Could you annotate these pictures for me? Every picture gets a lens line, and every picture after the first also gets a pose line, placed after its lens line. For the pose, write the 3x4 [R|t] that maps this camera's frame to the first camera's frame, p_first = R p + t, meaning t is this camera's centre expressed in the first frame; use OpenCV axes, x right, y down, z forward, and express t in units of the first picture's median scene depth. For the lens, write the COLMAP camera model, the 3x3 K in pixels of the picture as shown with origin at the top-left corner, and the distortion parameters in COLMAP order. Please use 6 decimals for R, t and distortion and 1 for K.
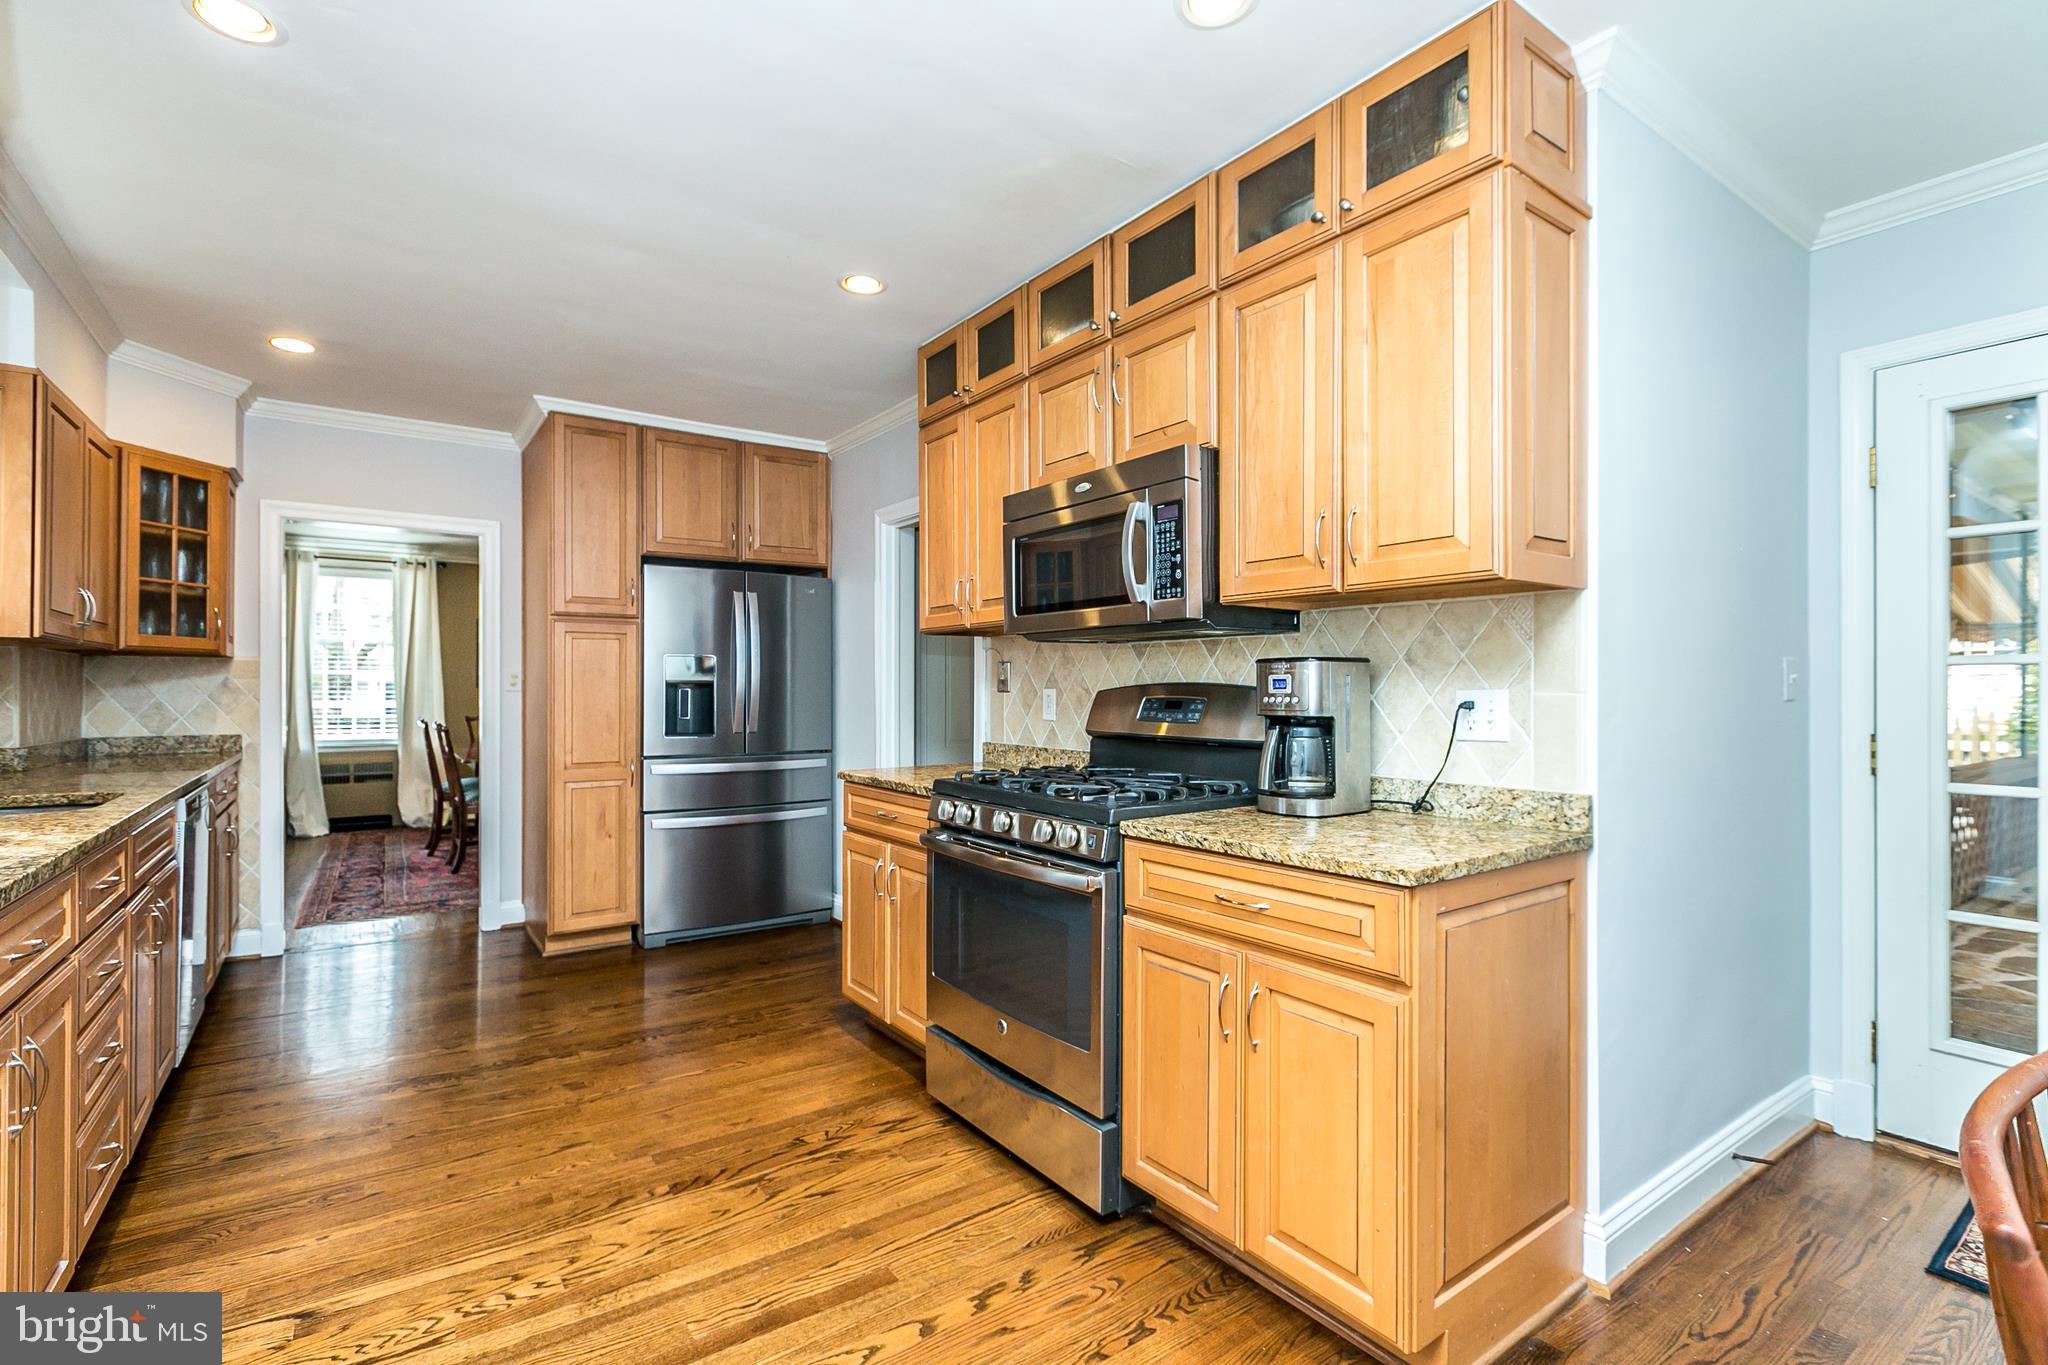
lens RADIAL K [[921.8, 0, 1055.9], [0, 921.8, 691.5], [0, 0, 1]] dist [0.004292, 0.000092]
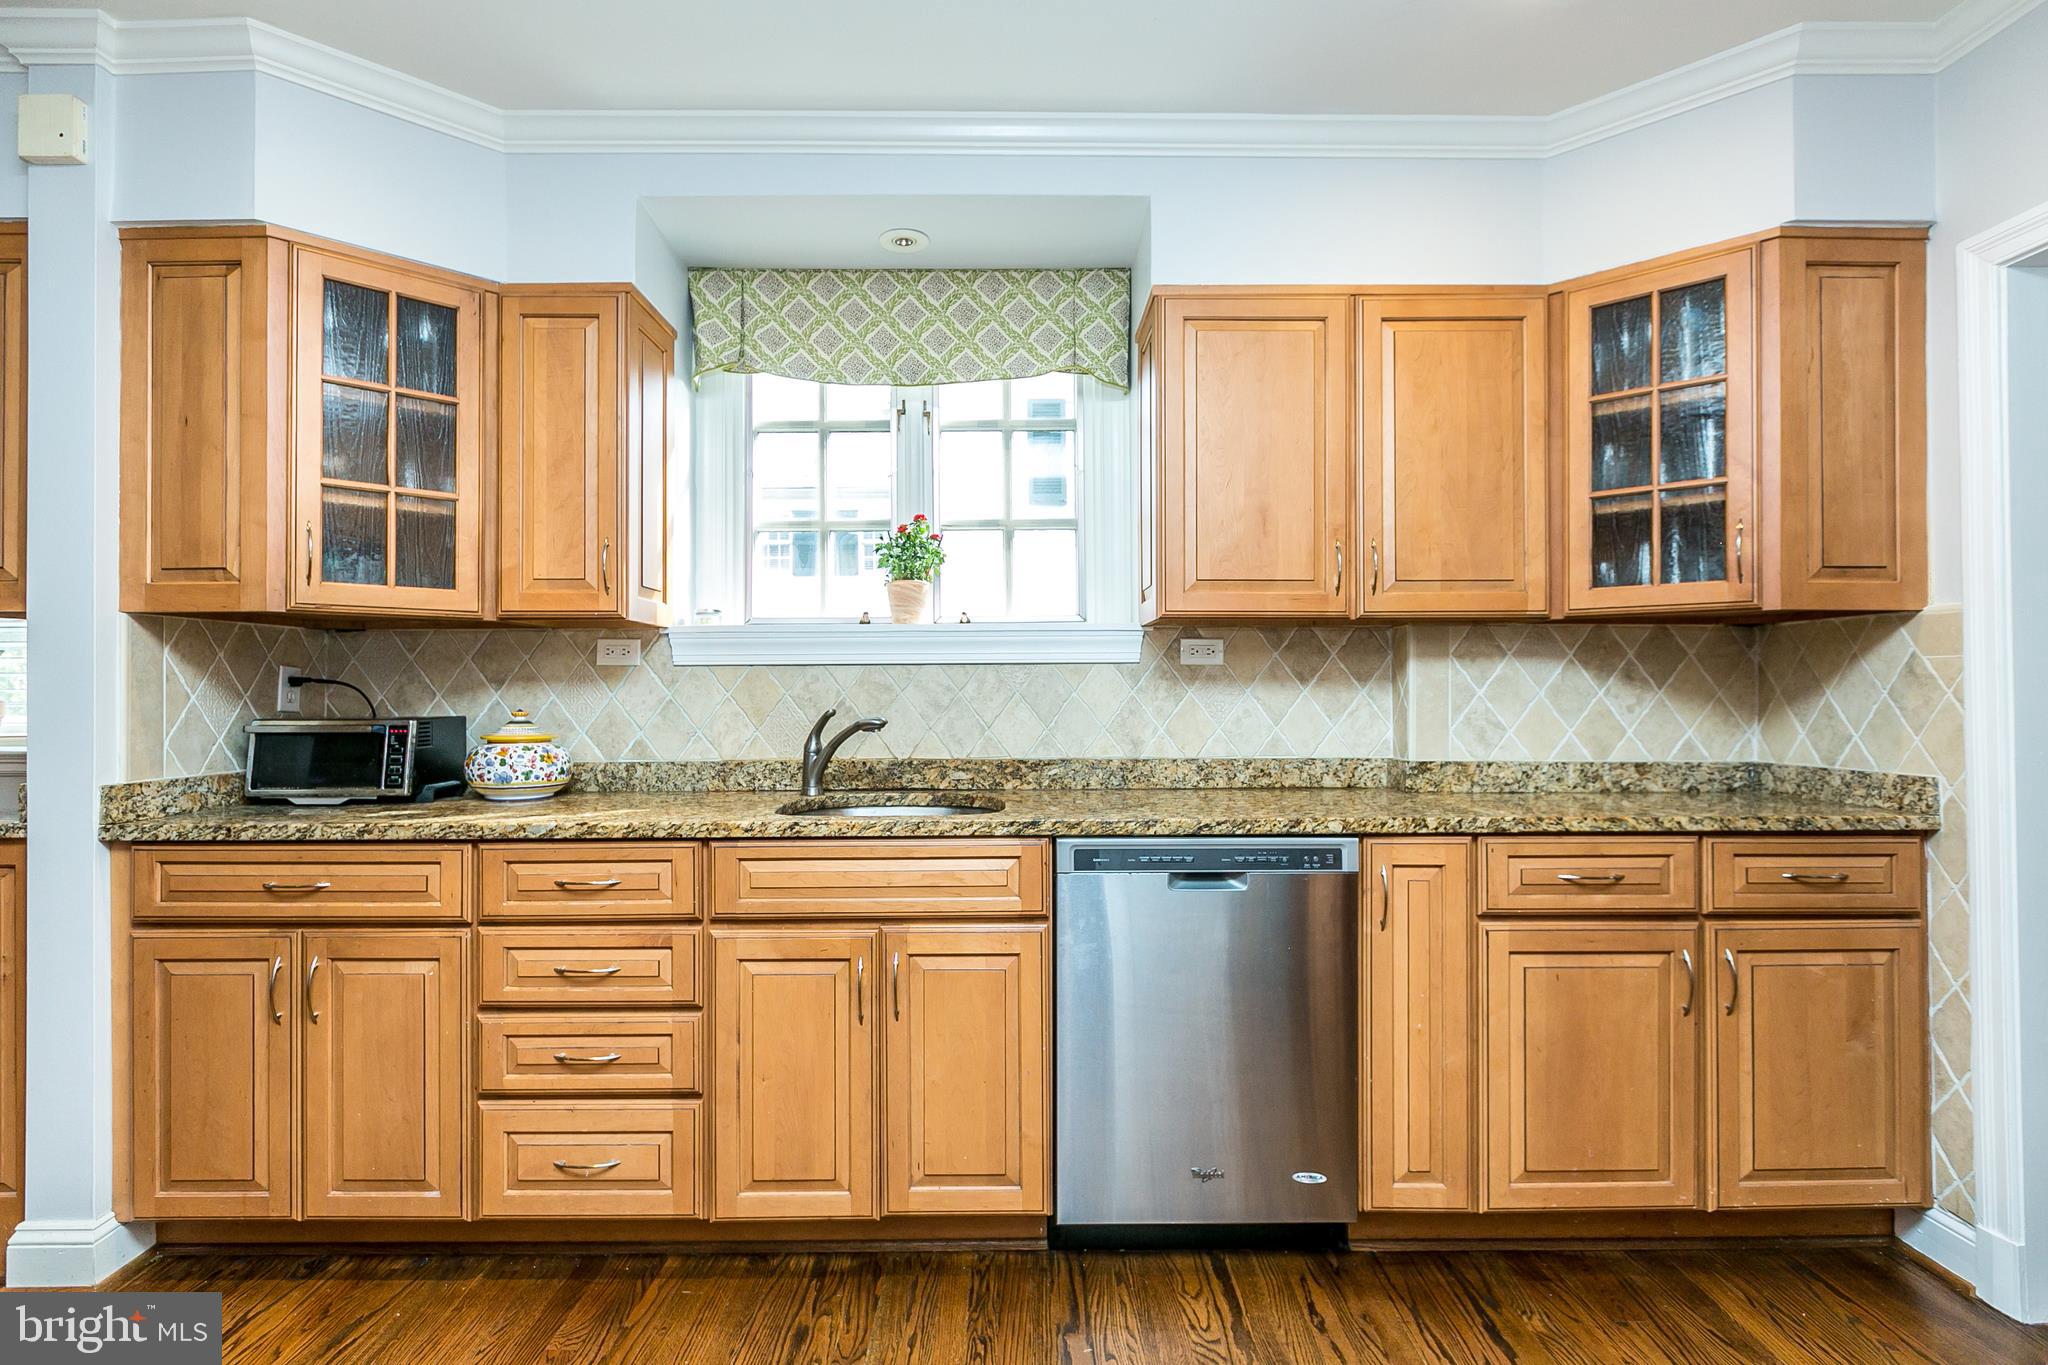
lens RADIAL K [[1013.0, 0, 1017.6], [0, 1013.0, 691.3], [0, 0, 1]] dist [-0.004551, -0.000174]
pose [[-0.603426, 0.000045, -0.797419, -0.372484], [0.000903, 0.999999, -0.000627, 0.006484], [0.797418, -0.001098, -0.603426, 1.659852]]
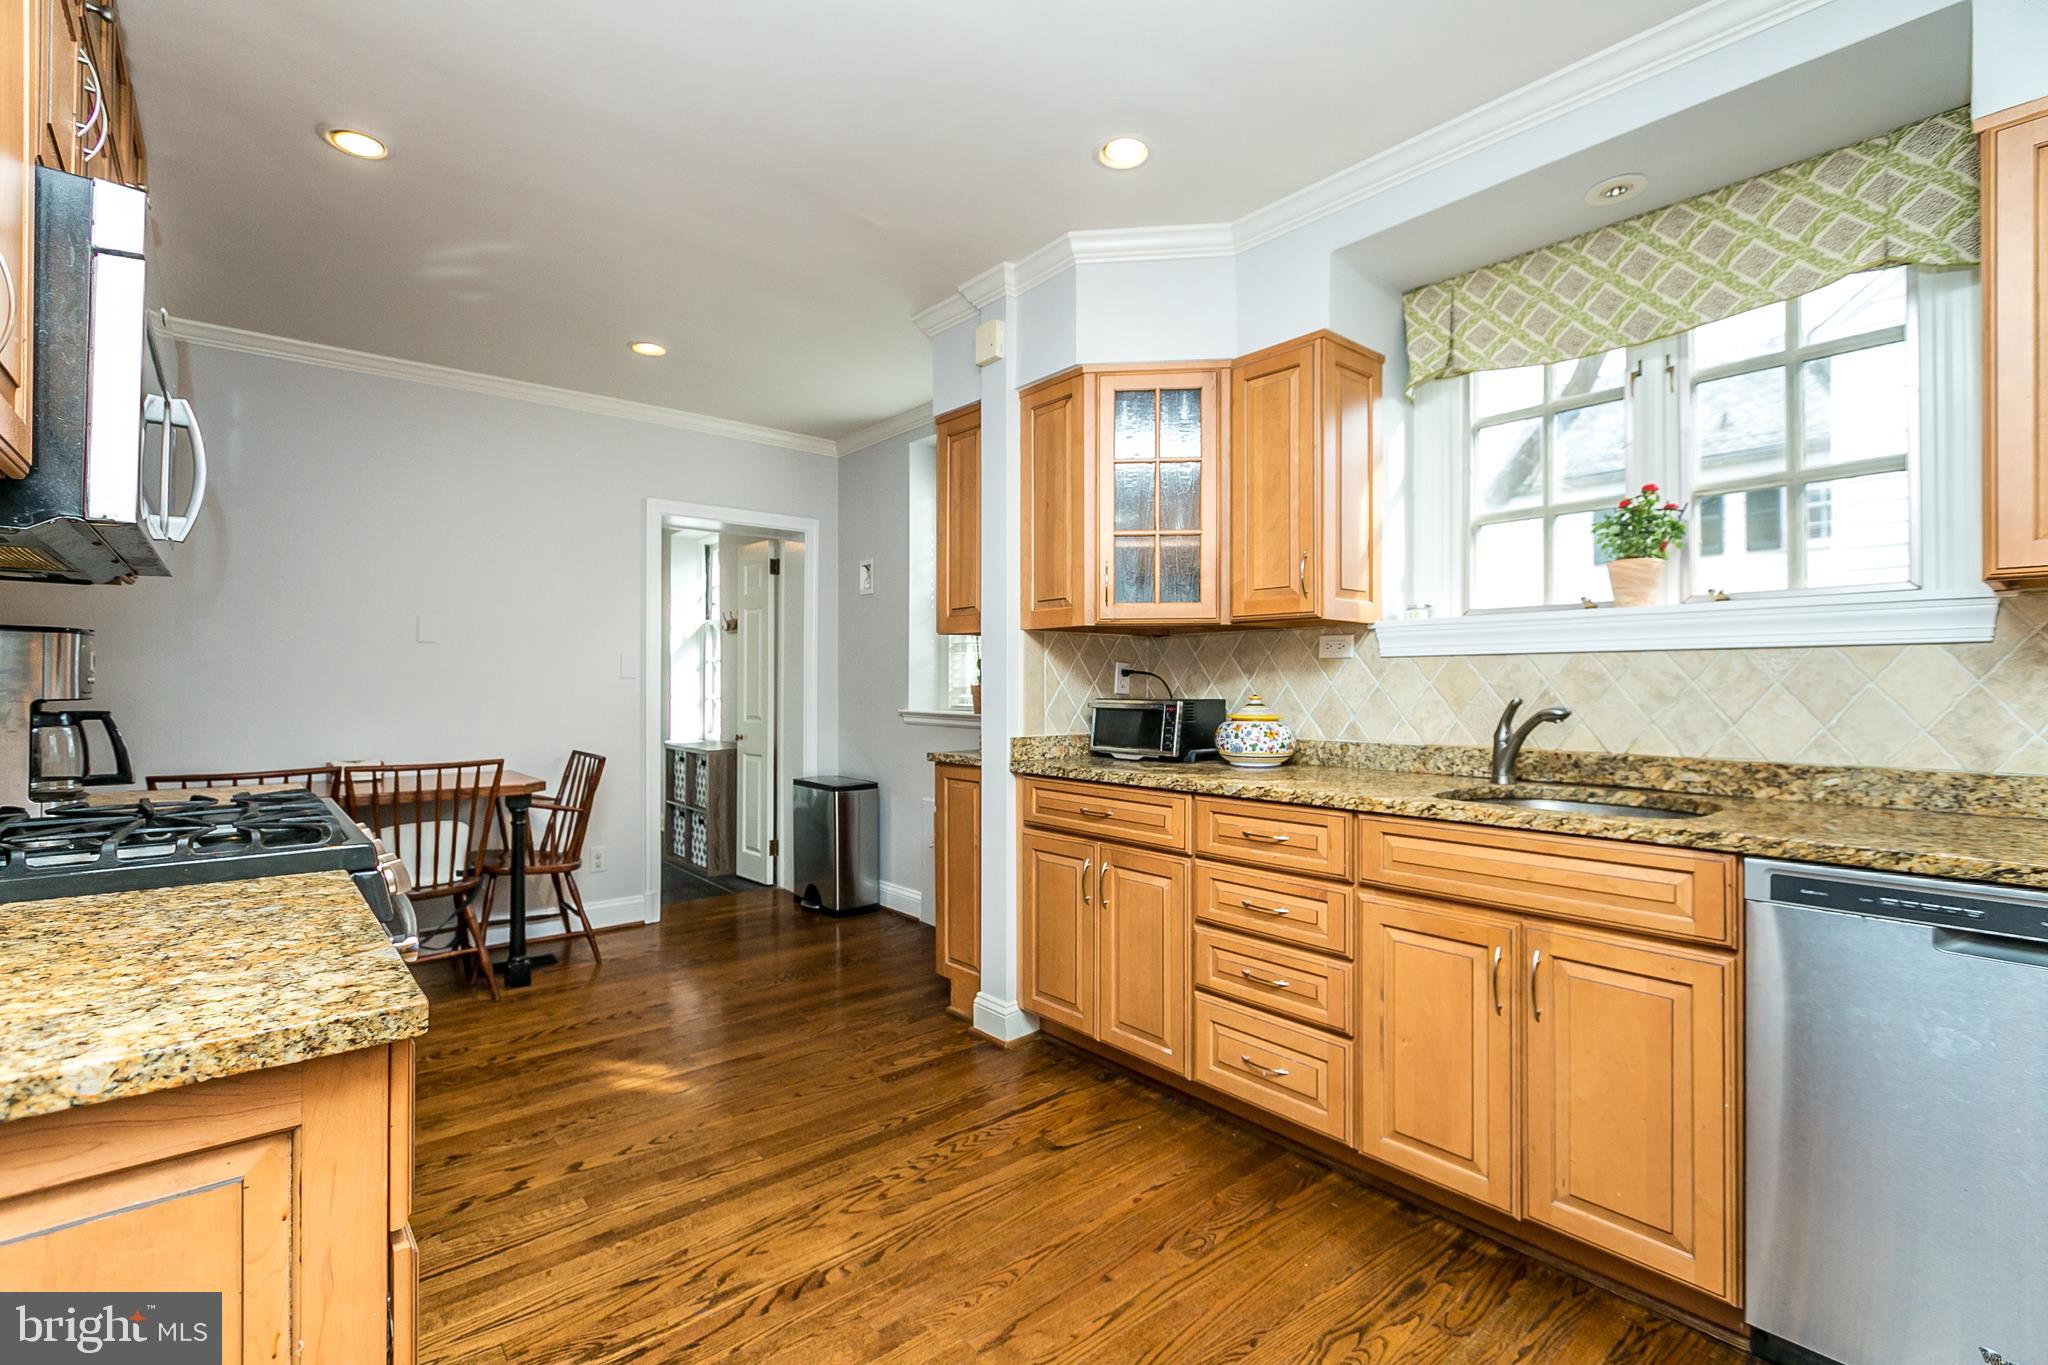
lens RADIAL K [[921.8, 0, 1018.0], [0, 921.8, 686.1], [0, 0, 1]] dist [0.004292, 0.000092]
pose [[-0.999030, -0.002311, -0.043976, -0.544424], [-0.002534, 0.999984, 0.005011, 0.008230], [0.043964, 0.005118, -0.999020, 1.801674]]
